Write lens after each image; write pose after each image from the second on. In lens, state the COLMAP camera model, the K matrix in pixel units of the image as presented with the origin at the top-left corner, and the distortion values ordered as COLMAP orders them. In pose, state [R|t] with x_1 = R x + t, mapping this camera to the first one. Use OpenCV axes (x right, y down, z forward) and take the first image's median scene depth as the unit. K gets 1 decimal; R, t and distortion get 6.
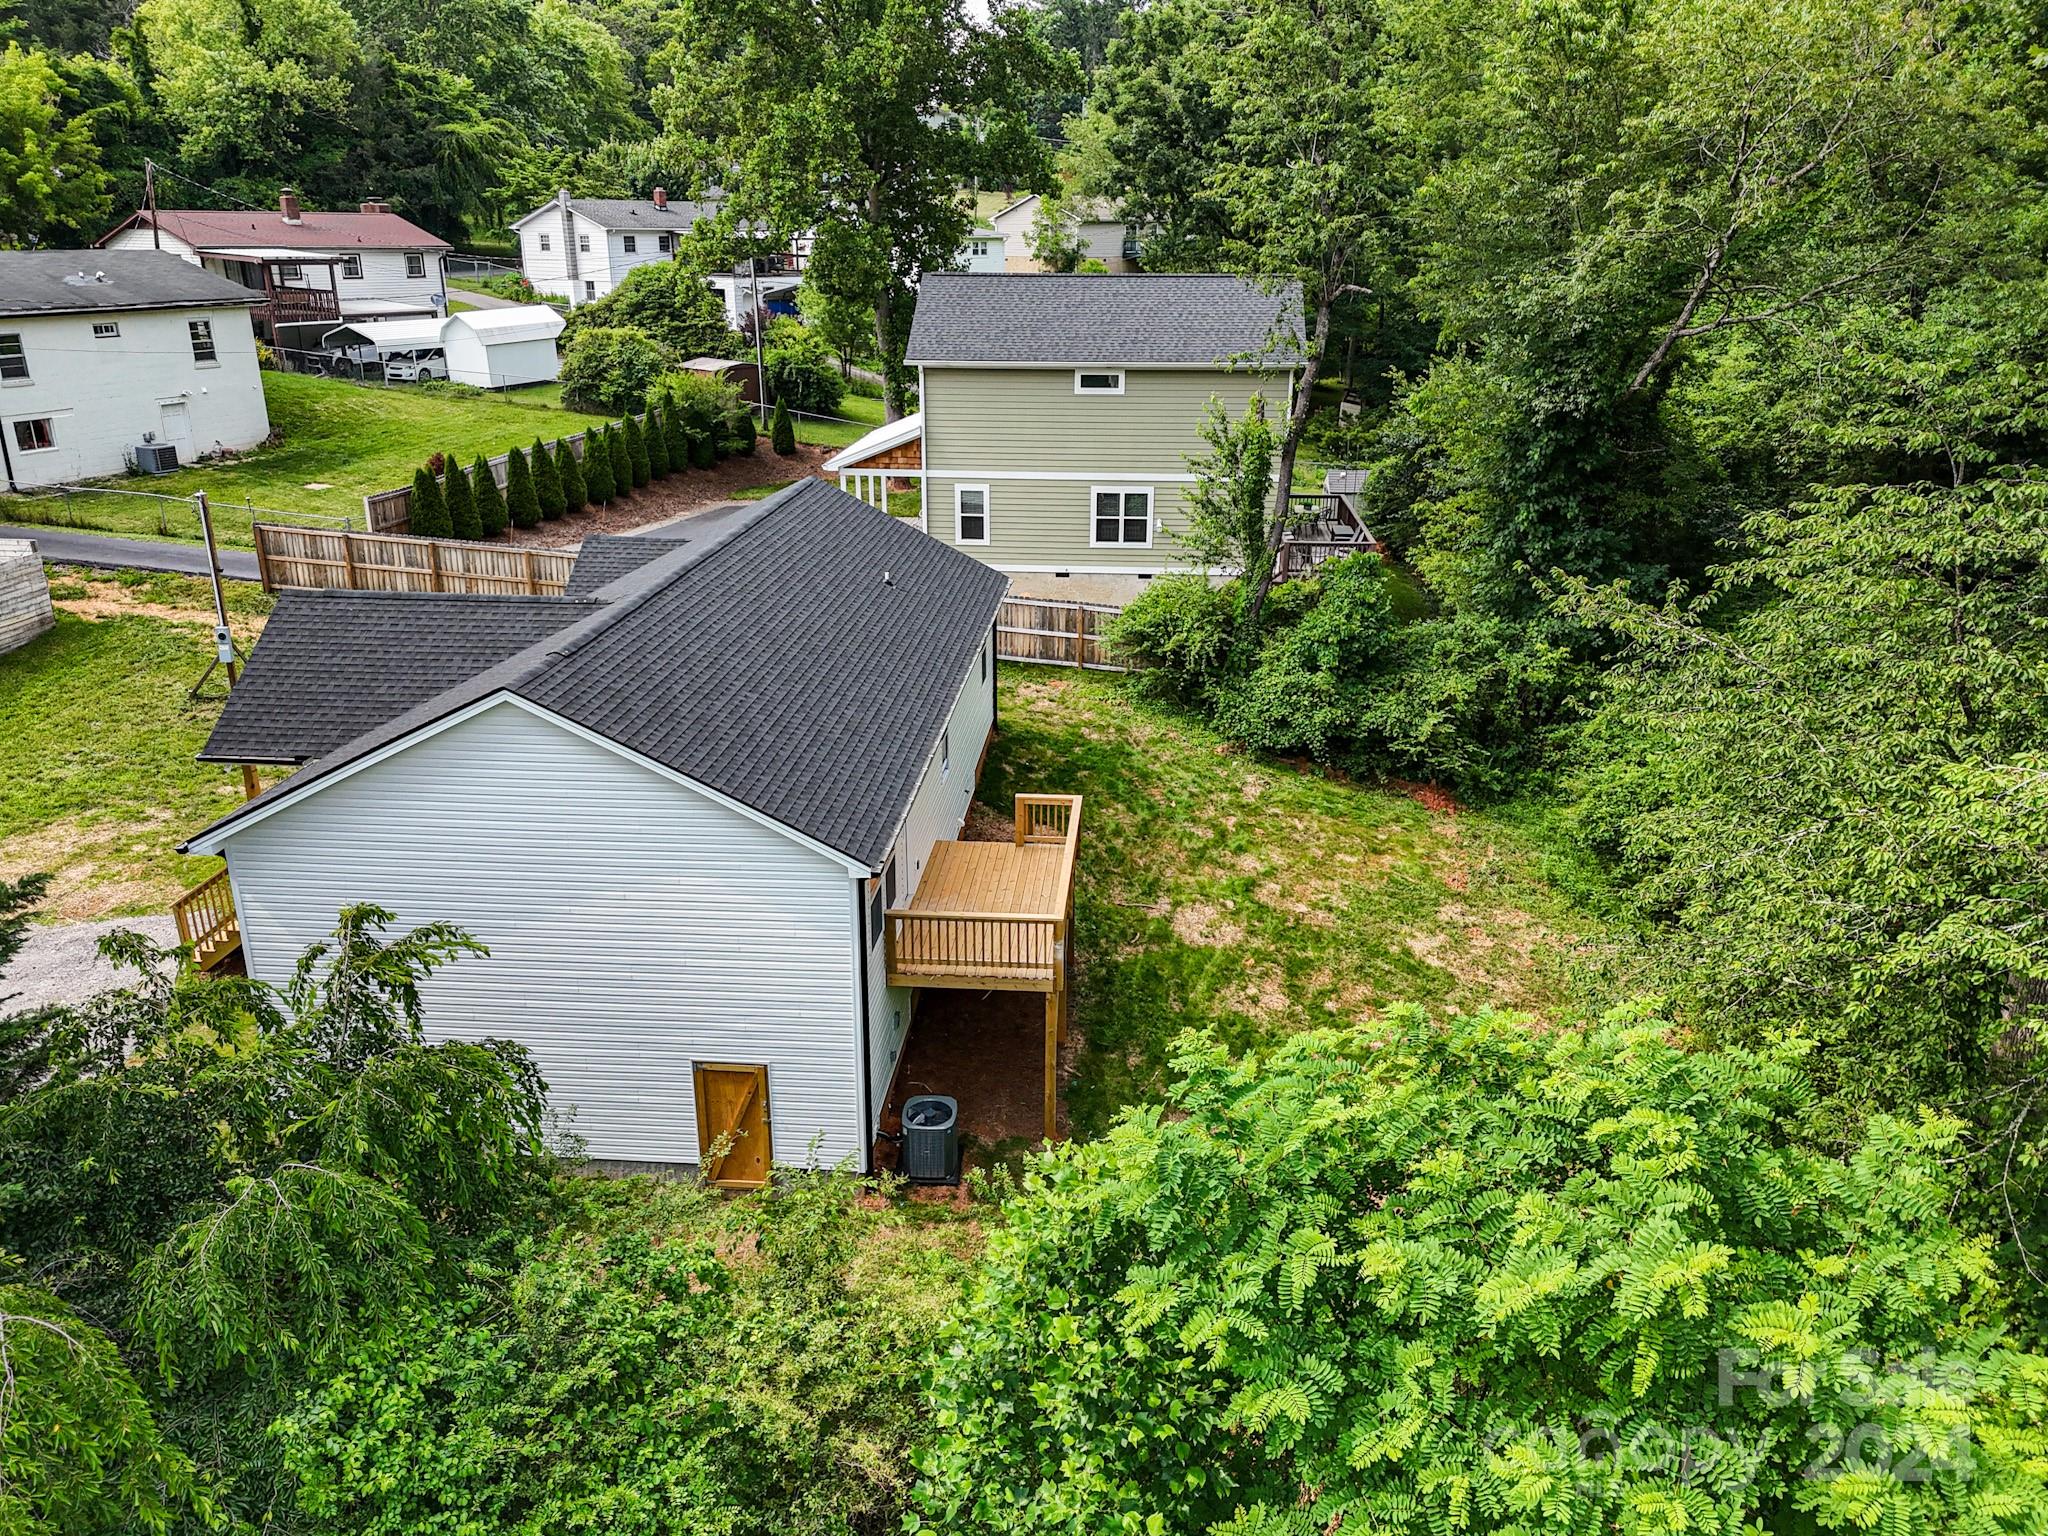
lens RADIAL K [[1506.6, 0, 1025.0], [0, 1506.6, 768.7], [0, 0, 1]] dist [0.062484, -0.060717]
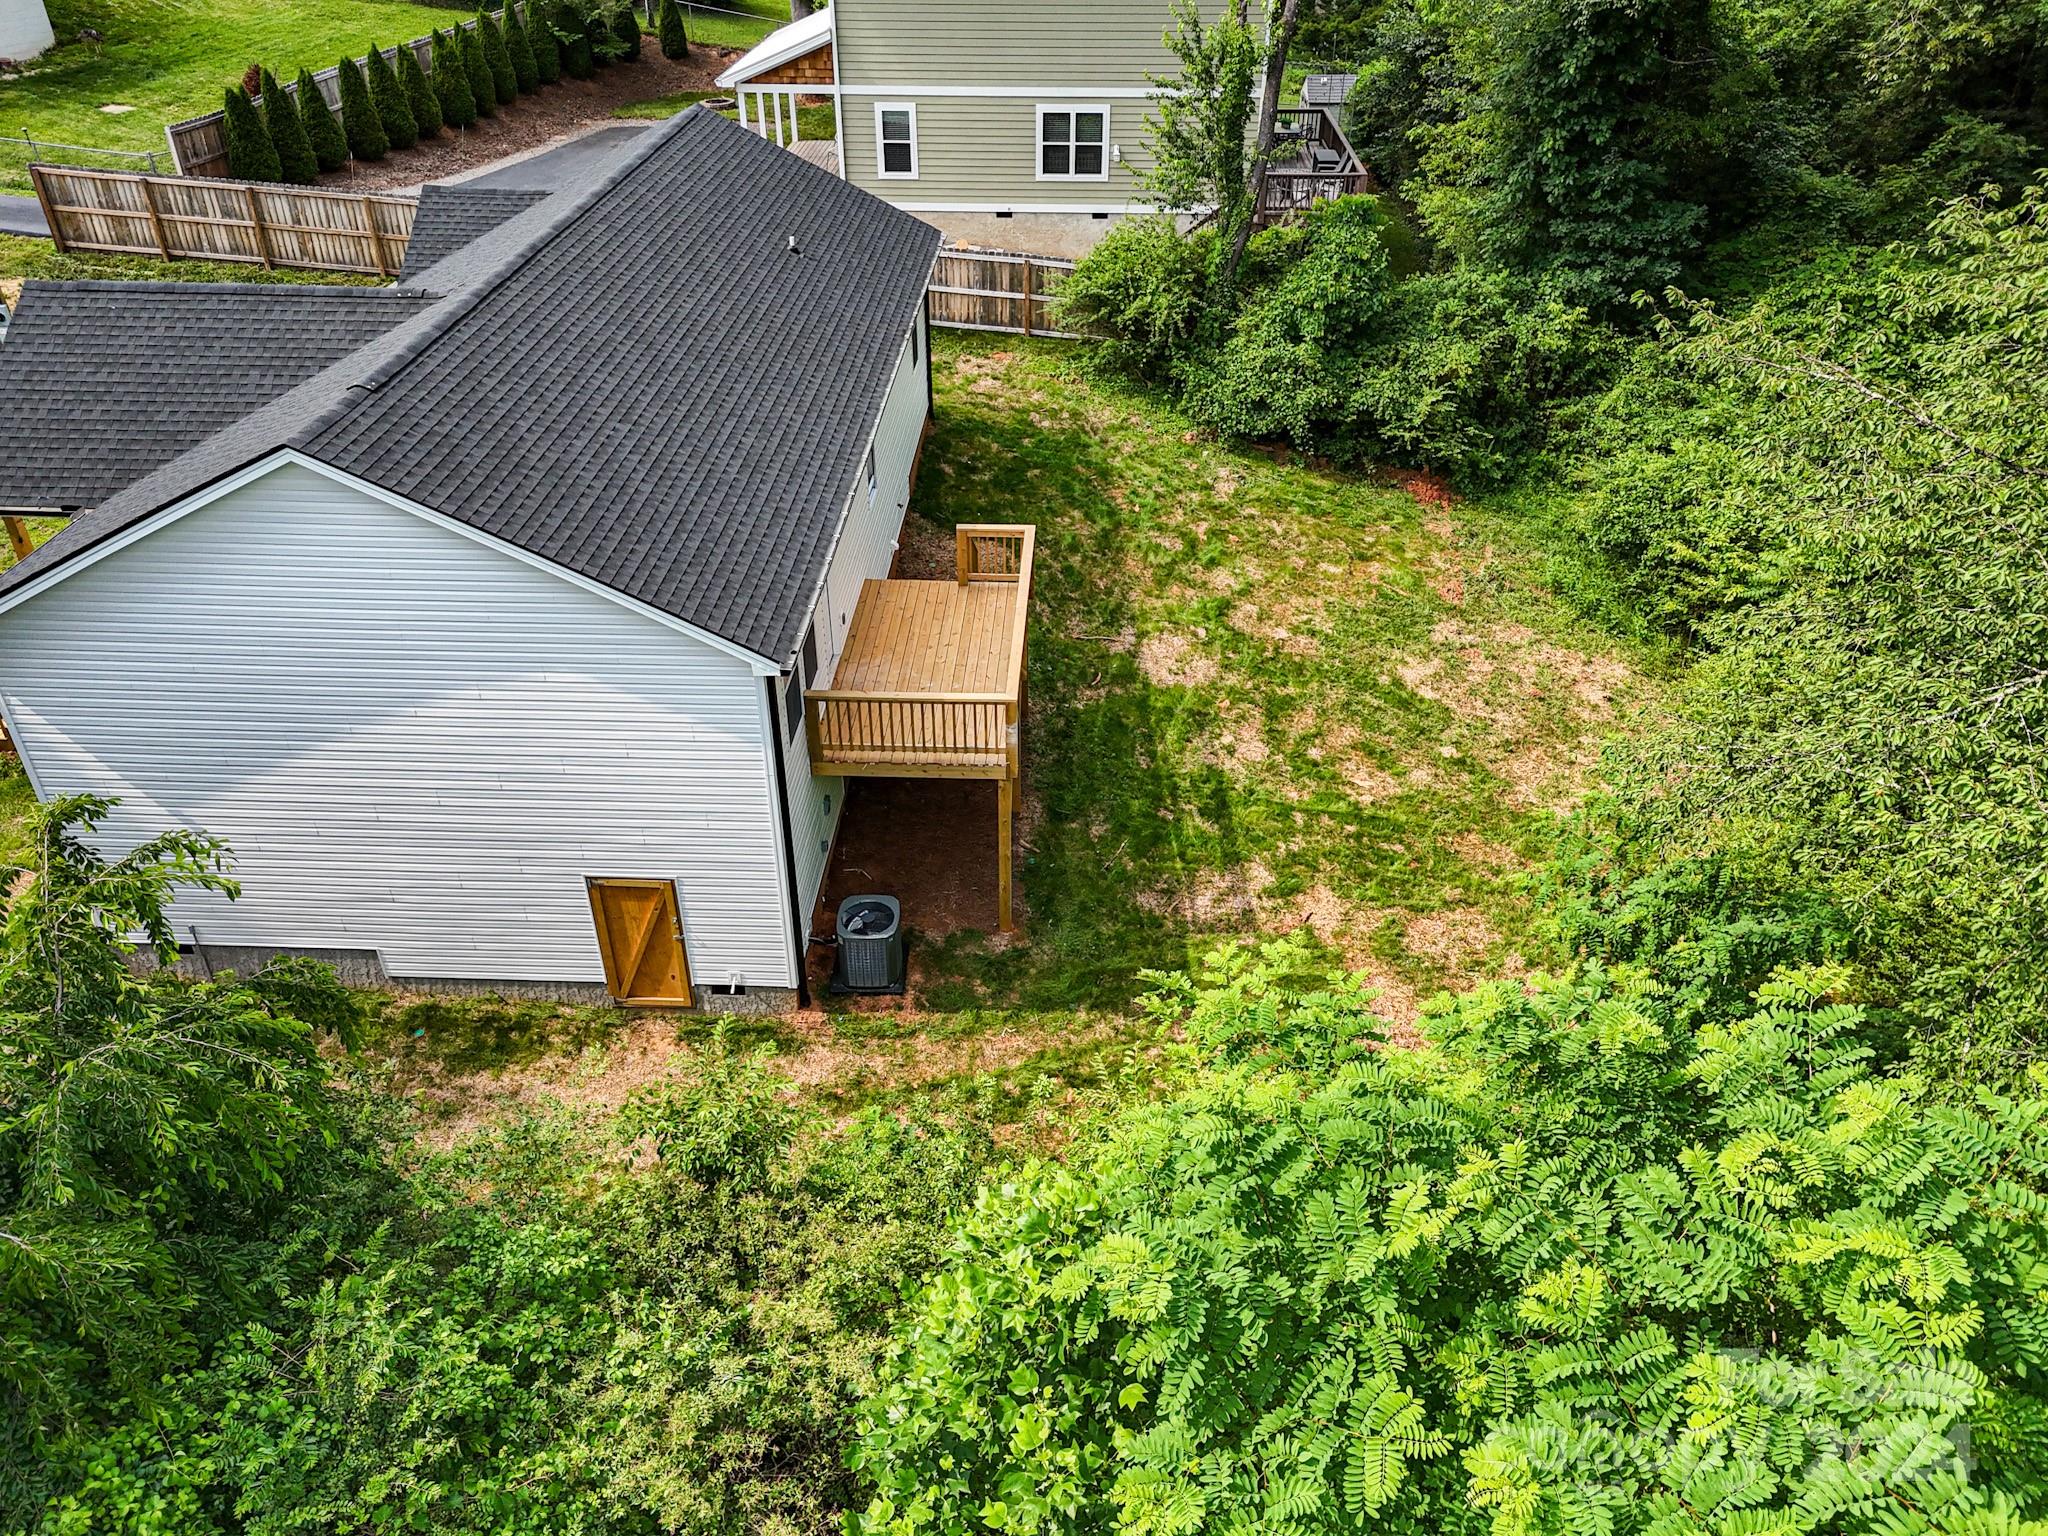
lens RADIAL K [[1506.6, 0, 1026.9], [0, 1506.6, 772.5], [0, 0, 1]] dist [0.062484, -0.060717]
pose [[0.999152, -0.023998, 0.033452, 0.001358], [0.015174, 0.969997, 0.242643, -0.044371], [-0.038271, -0.241929, 0.969539, 0.117661]]
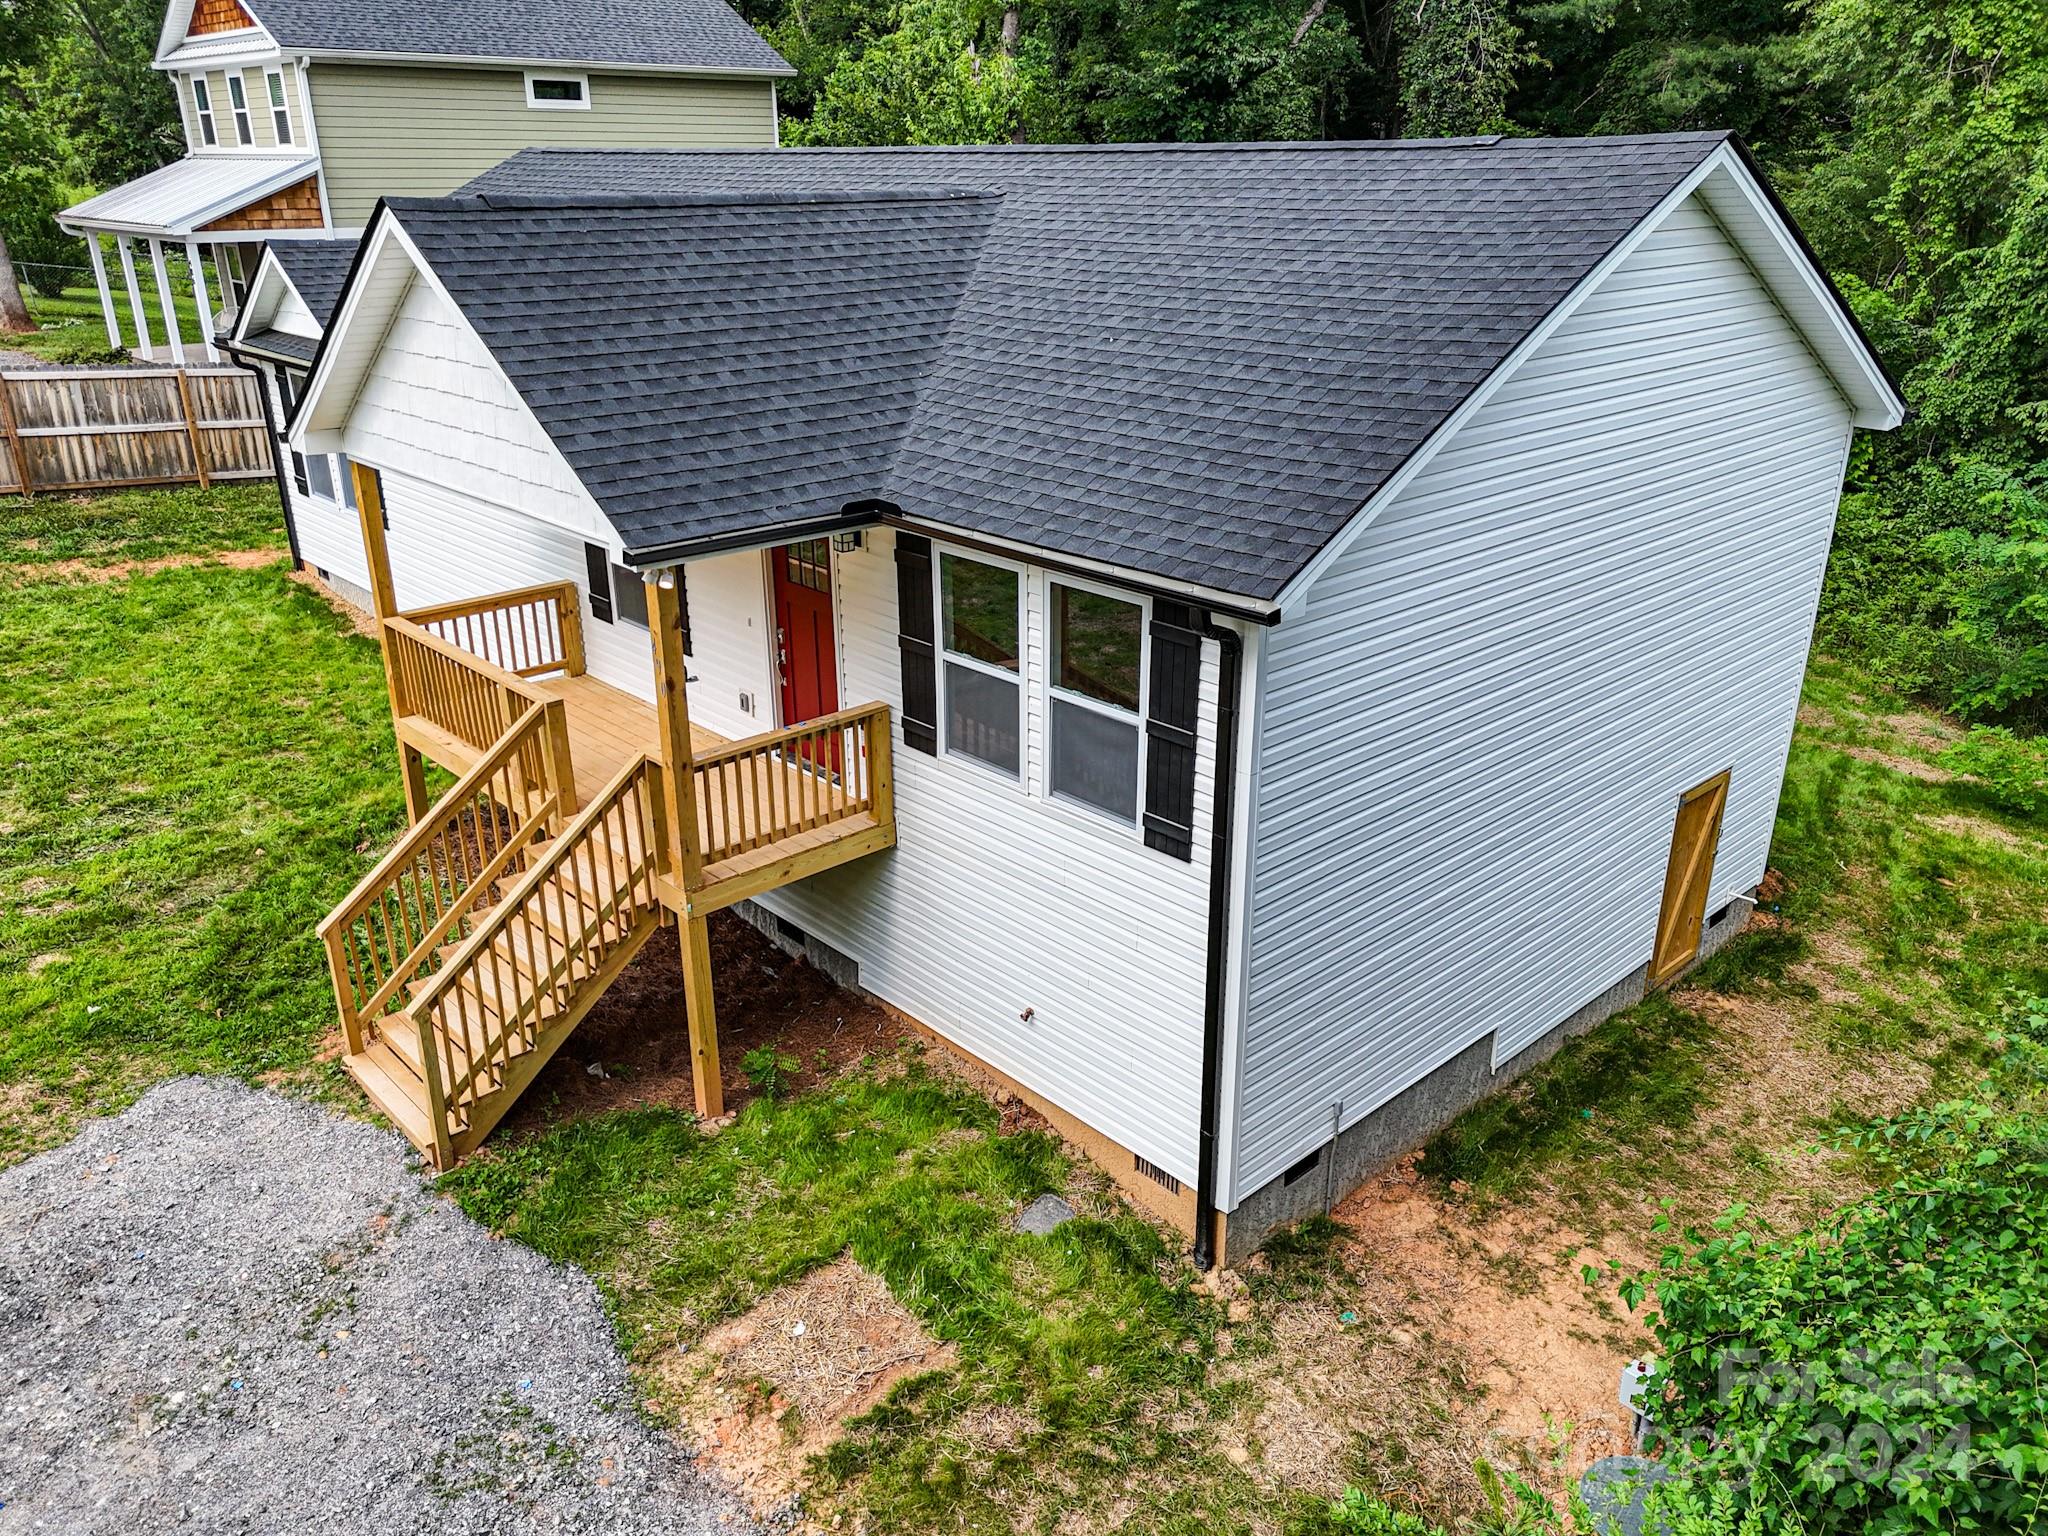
lens RADIAL K [[1506.6, 0, 1031.8], [0, 1506.6, 771.5], [0, 0, 1]] dist [0.062484, -0.060717]
pose [[0.665221, -0.284345, 0.690384, -0.564586], [0.255143, 0.955553, 0.147716, 0.010970], [-0.701700, 0.077883, 0.708202, 0.485986]]
